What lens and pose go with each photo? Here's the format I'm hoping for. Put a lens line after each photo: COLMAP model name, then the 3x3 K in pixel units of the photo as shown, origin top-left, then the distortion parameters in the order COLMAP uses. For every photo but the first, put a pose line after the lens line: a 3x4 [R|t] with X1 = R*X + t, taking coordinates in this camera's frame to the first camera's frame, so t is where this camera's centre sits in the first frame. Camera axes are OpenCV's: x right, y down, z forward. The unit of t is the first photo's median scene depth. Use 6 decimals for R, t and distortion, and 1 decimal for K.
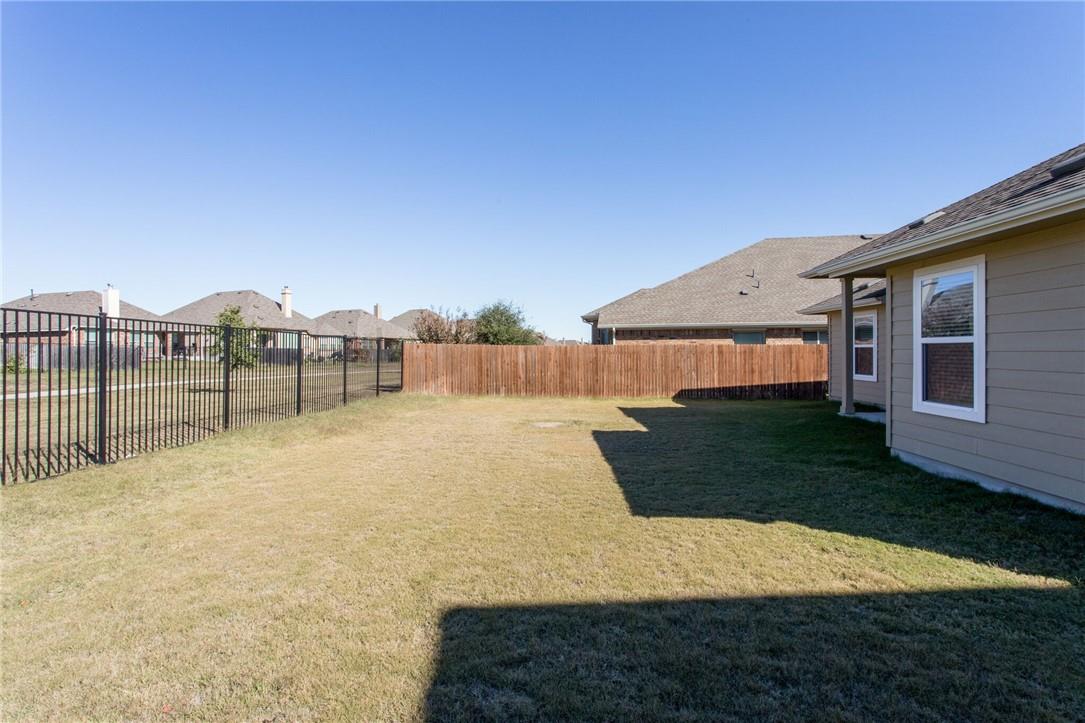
lens RADIAL K [[533.3, 0, 534.0], [0, 533.3, 353.9], [0, 0, 1]] dist [0.004735, 0.000830]
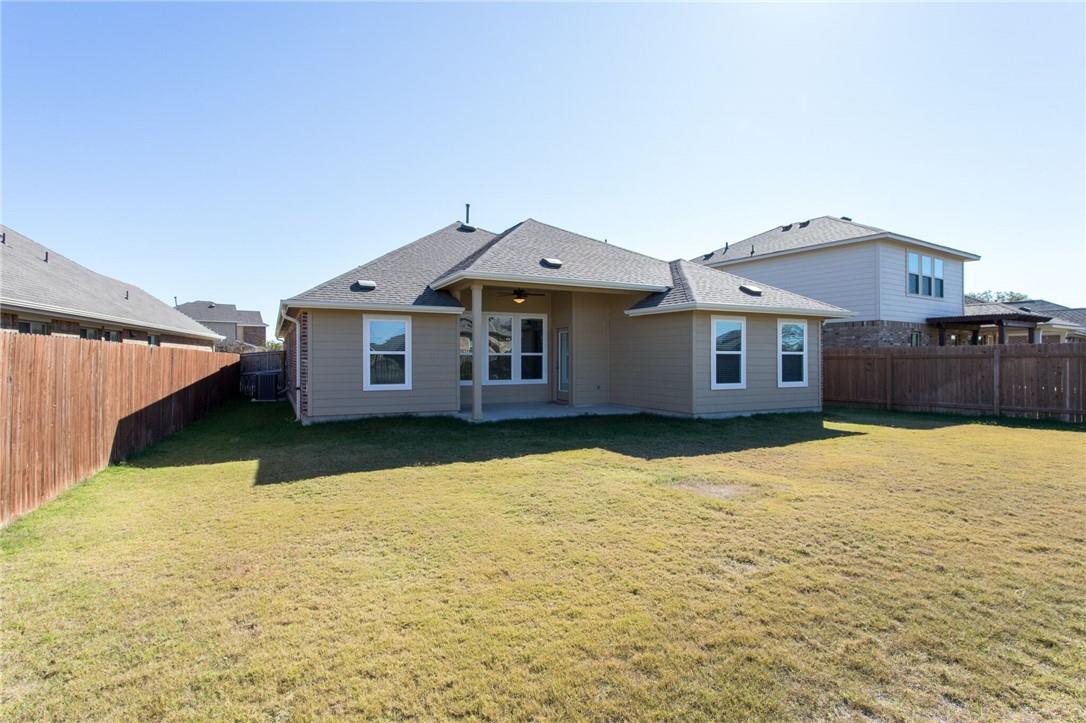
lens RADIAL K [[533.8, 0, 538.8], [0, 533.8, 357.1], [0, 0, 1]] dist [0.004735, 0.000830]
pose [[-0.489390, 0.006418, 0.872041, -0.237304], [0.007024, 0.999969, -0.003418, -0.002237], [-0.872037, 0.004452, -0.489420, 0.919792]]
